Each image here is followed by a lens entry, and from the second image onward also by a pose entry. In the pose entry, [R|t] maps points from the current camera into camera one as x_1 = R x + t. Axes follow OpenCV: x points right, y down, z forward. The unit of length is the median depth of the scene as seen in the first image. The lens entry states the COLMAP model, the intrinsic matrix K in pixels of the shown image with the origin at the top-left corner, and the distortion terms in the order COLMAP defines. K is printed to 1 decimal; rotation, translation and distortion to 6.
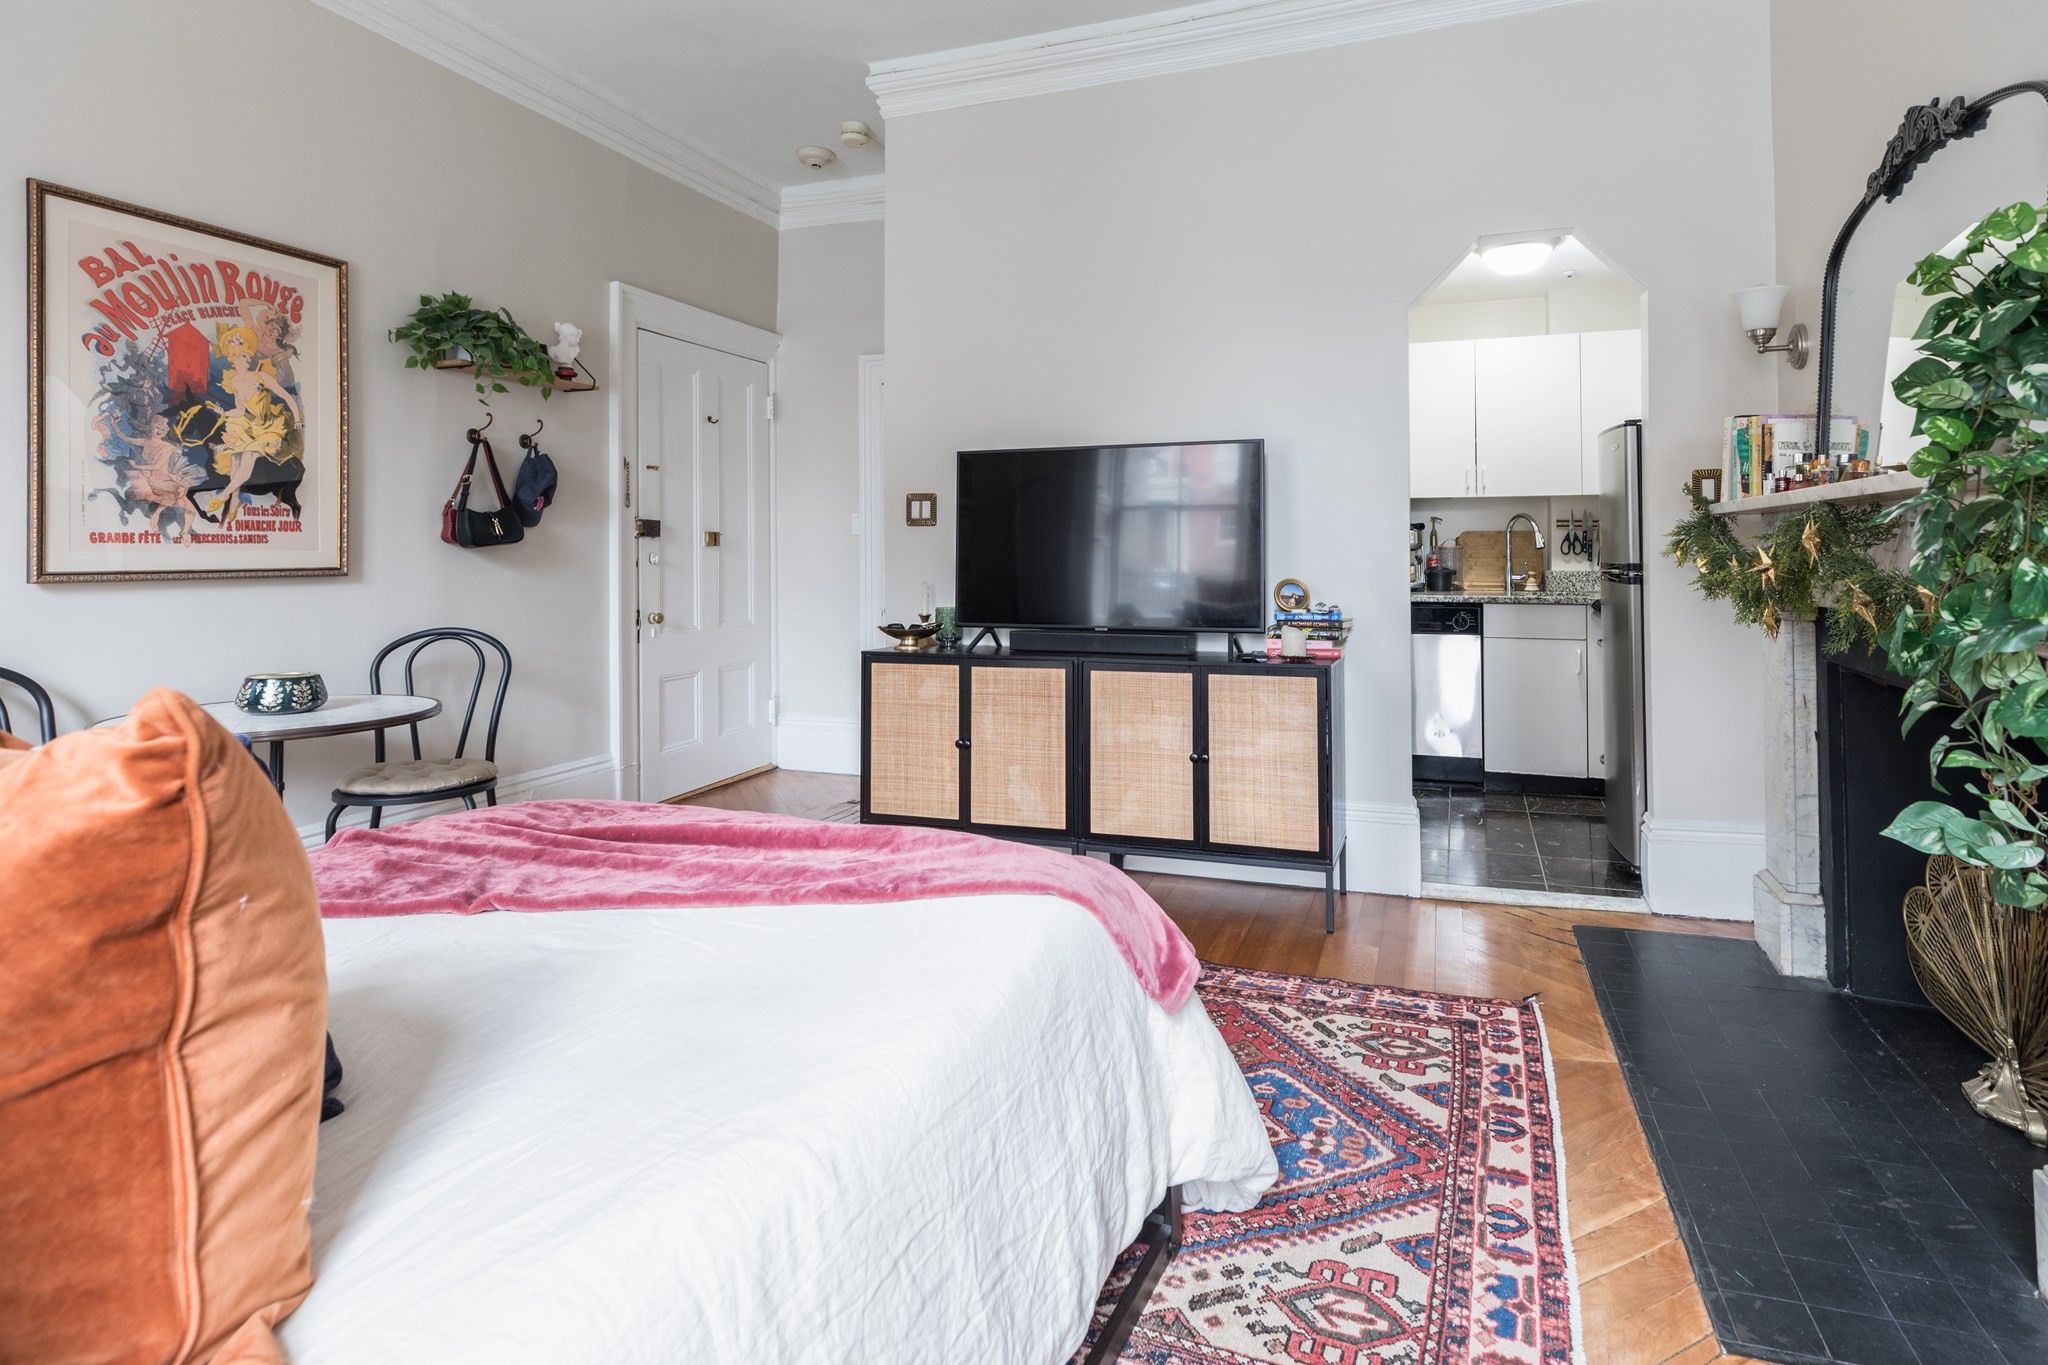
lens RADIAL K [[1014.2, 0, 1145.7], [0, 1014.2, 545.6], [0, 0, 1]] dist [0.002691, 0.000132]
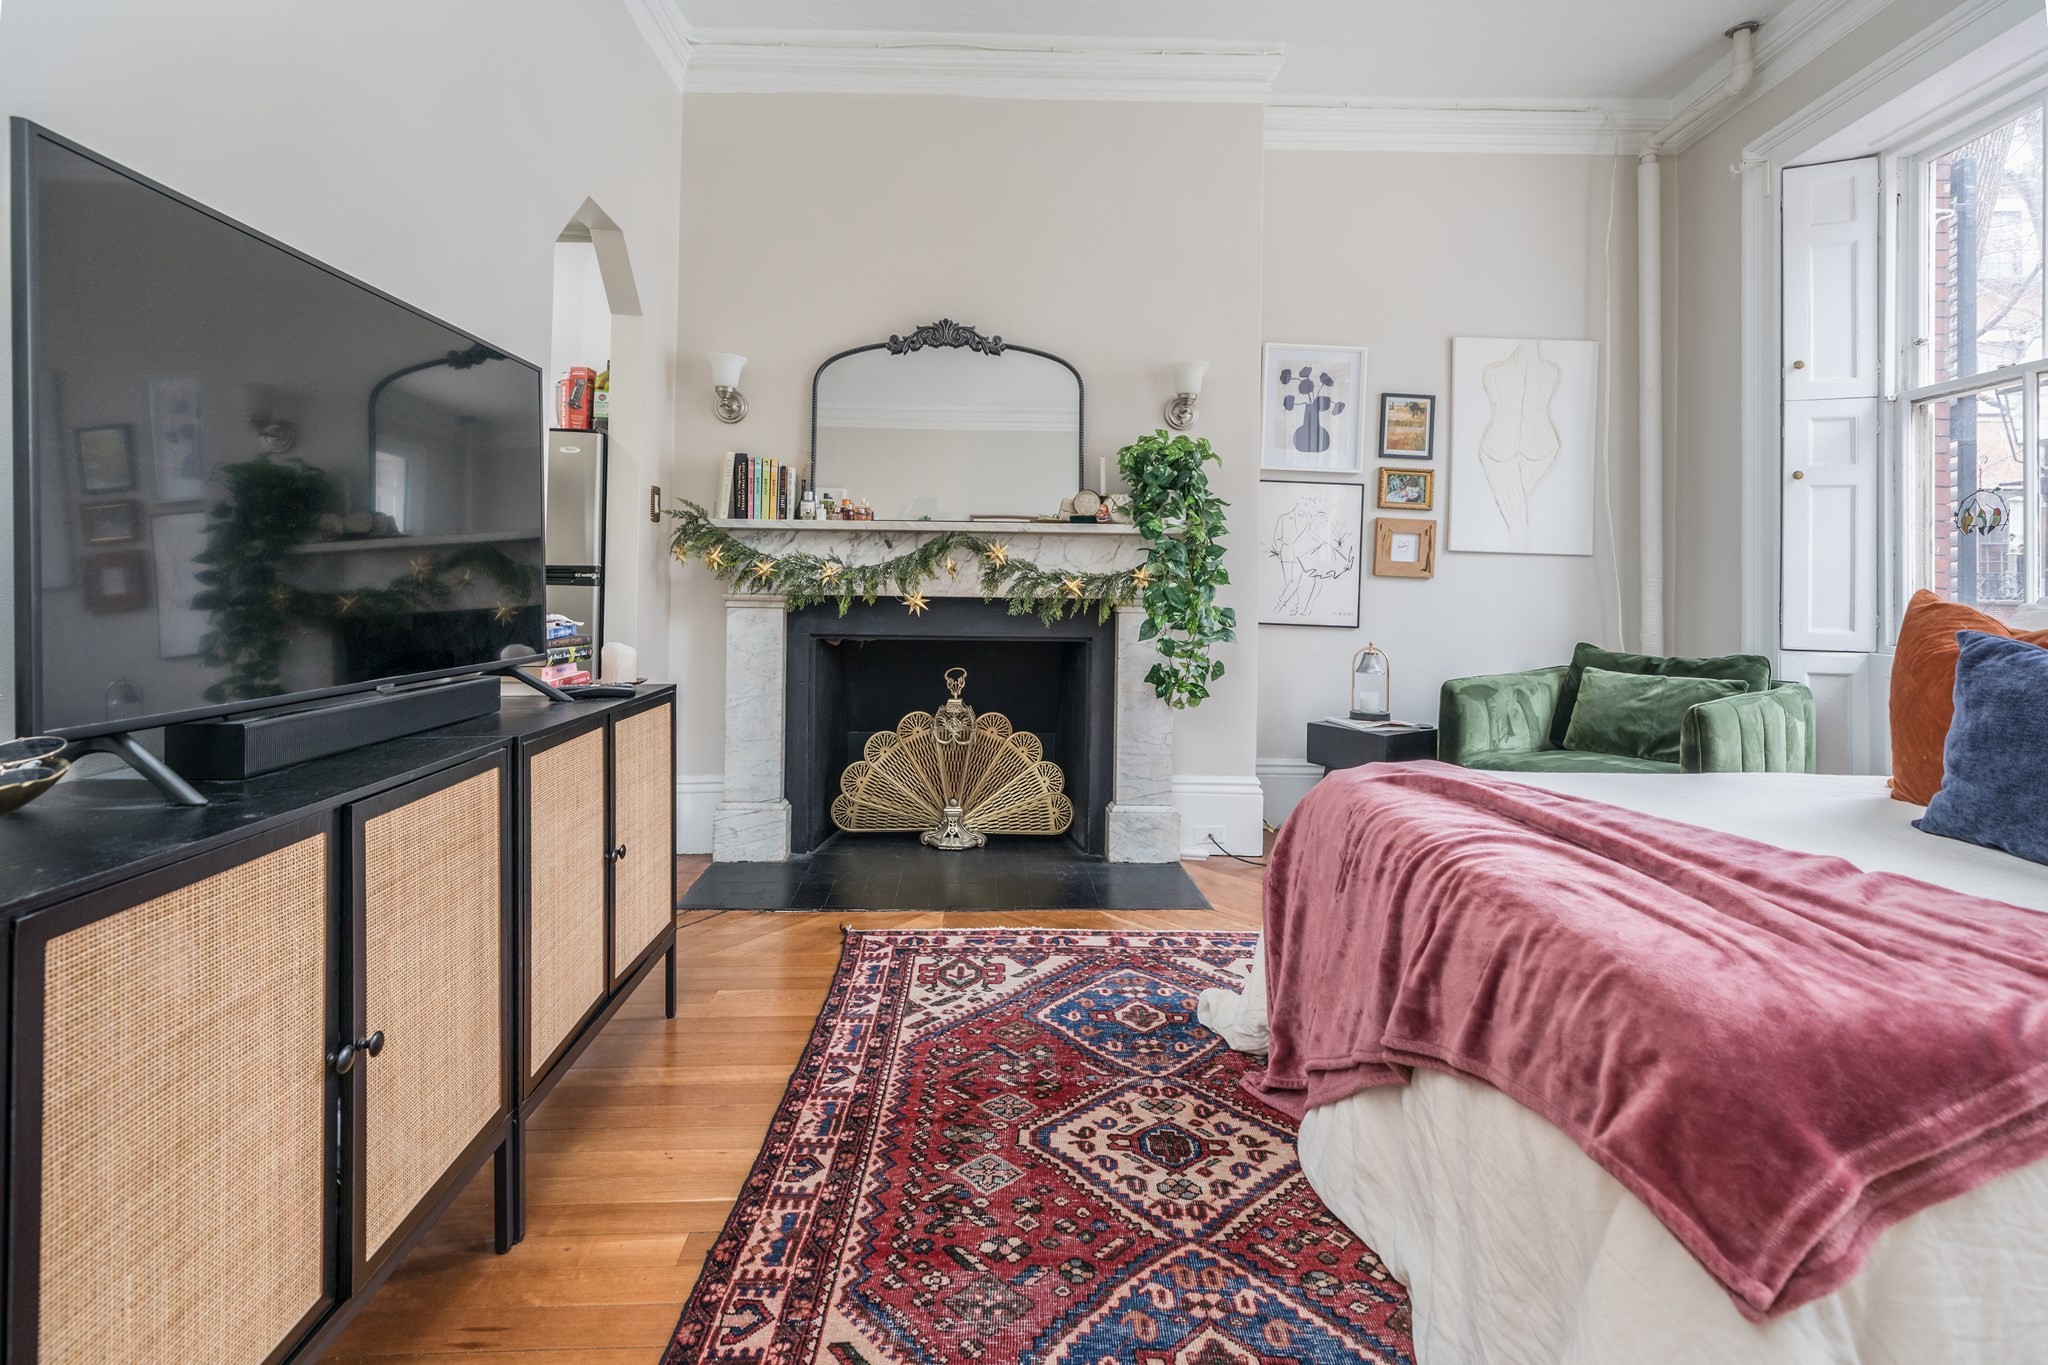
lens RADIAL K [[943.4, 0, 982.2], [0, 943.4, 566.1], [0, 0, 1]] dist [0.004410, -0.000122]
pose [[-0.293496, 0.018704, 0.955777, -0.658861], [-0.016182, 0.999568, -0.024530, 0.041162], [-0.955823, -0.022666, -0.293066, 1.063574]]
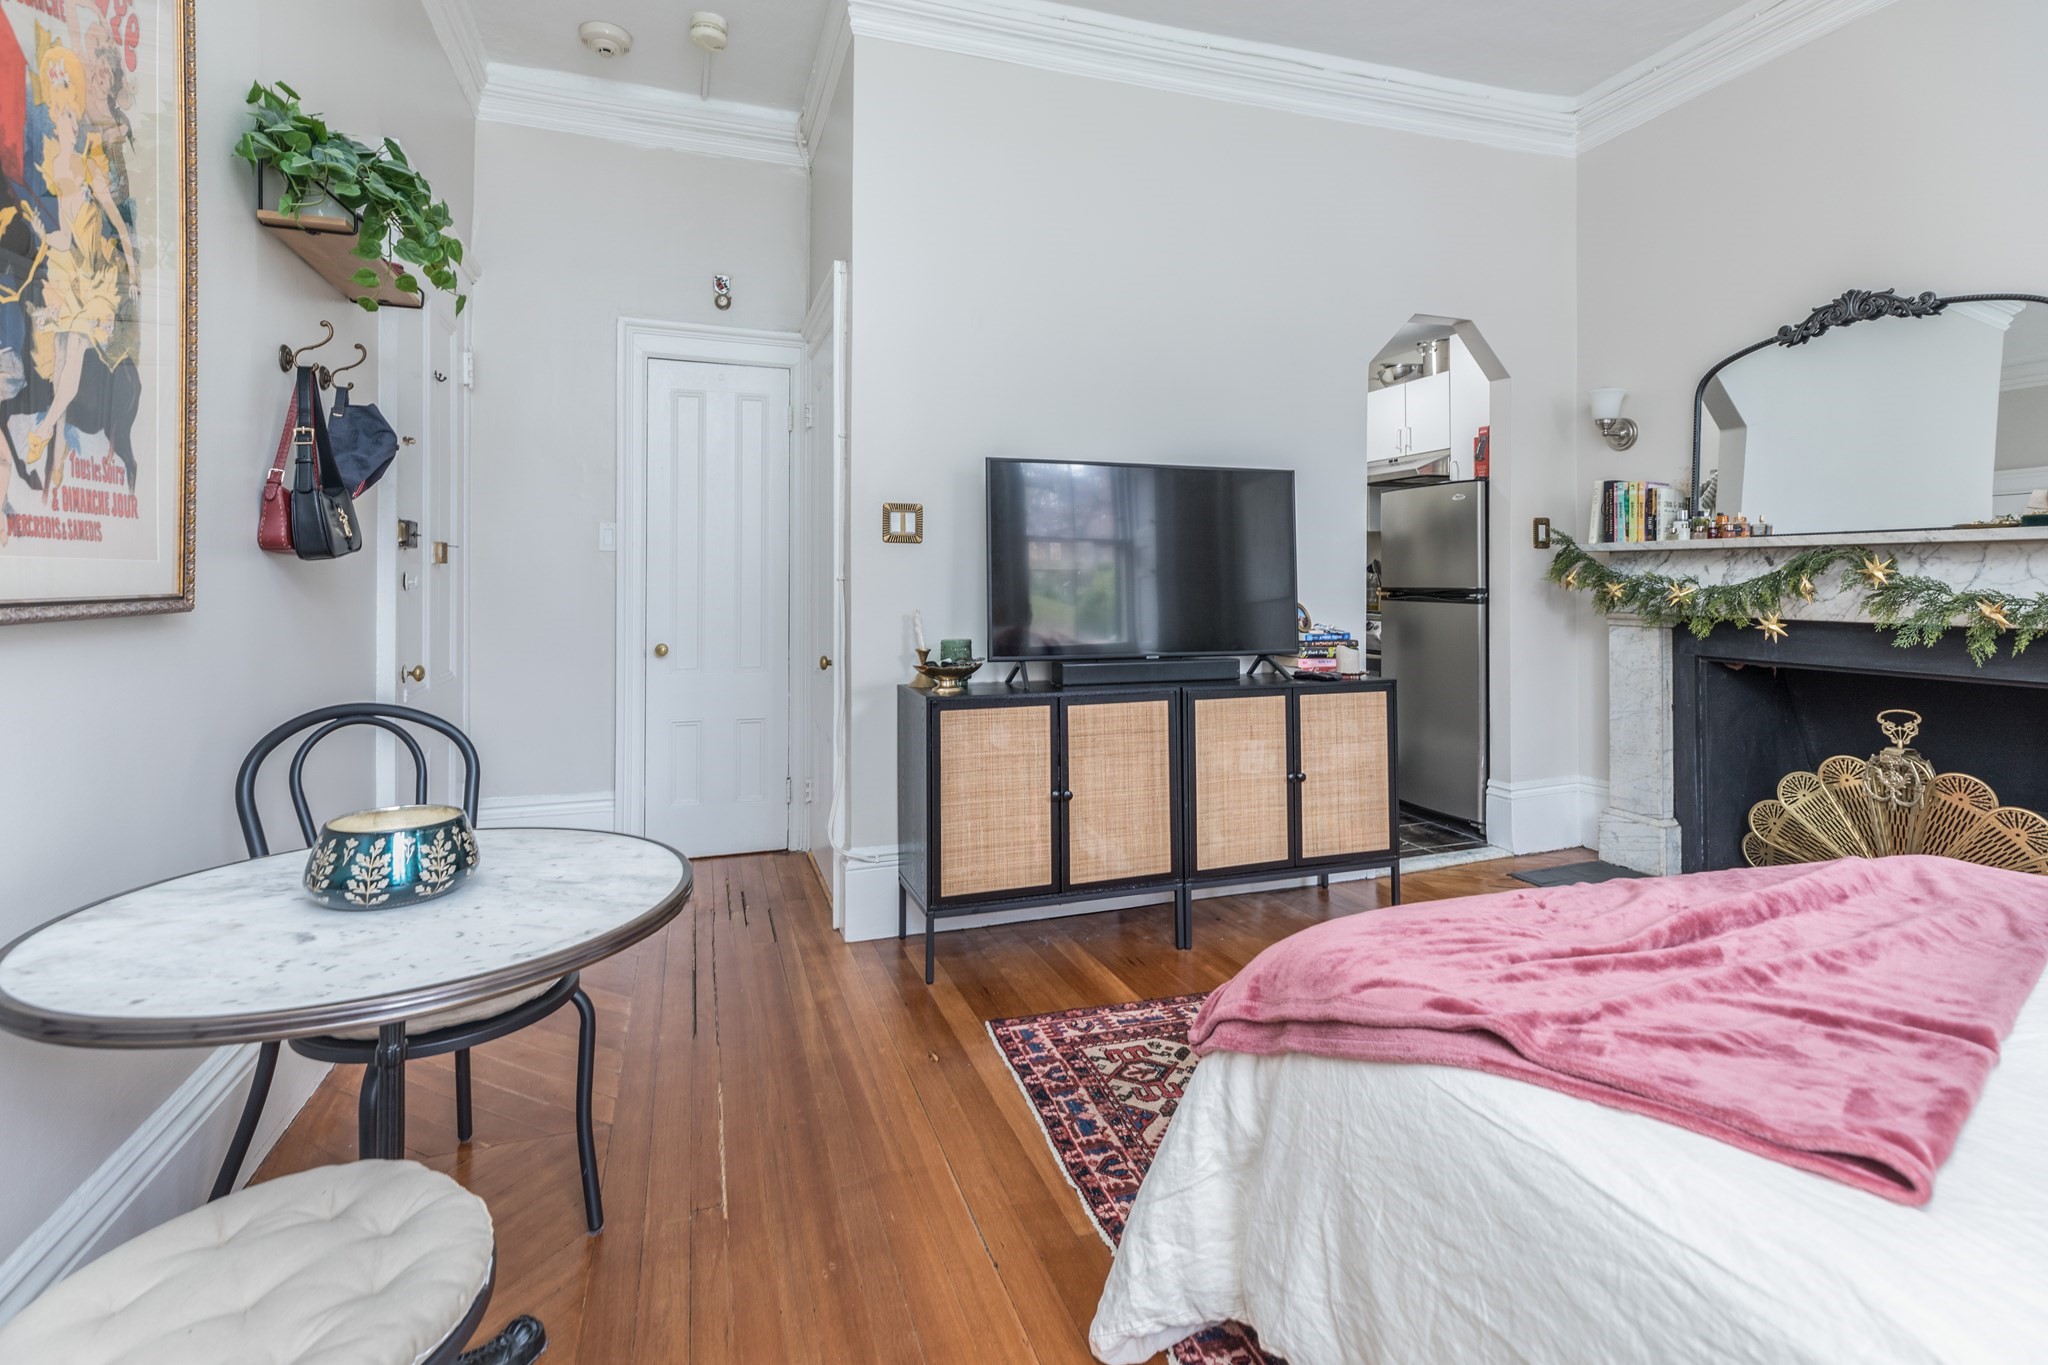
lens RADIAL K [[950.5, 0, 1040.2], [0, 950.5, 578.2], [0, 0, 1]] dist [0.002403, 0.000351]
pose [[0.804427, 0.006770, 0.594013, -0.808349], [-0.009133, 0.999958, 0.000972, 0.010362], [-0.593982, -0.006207, 0.804454, 0.423967]]
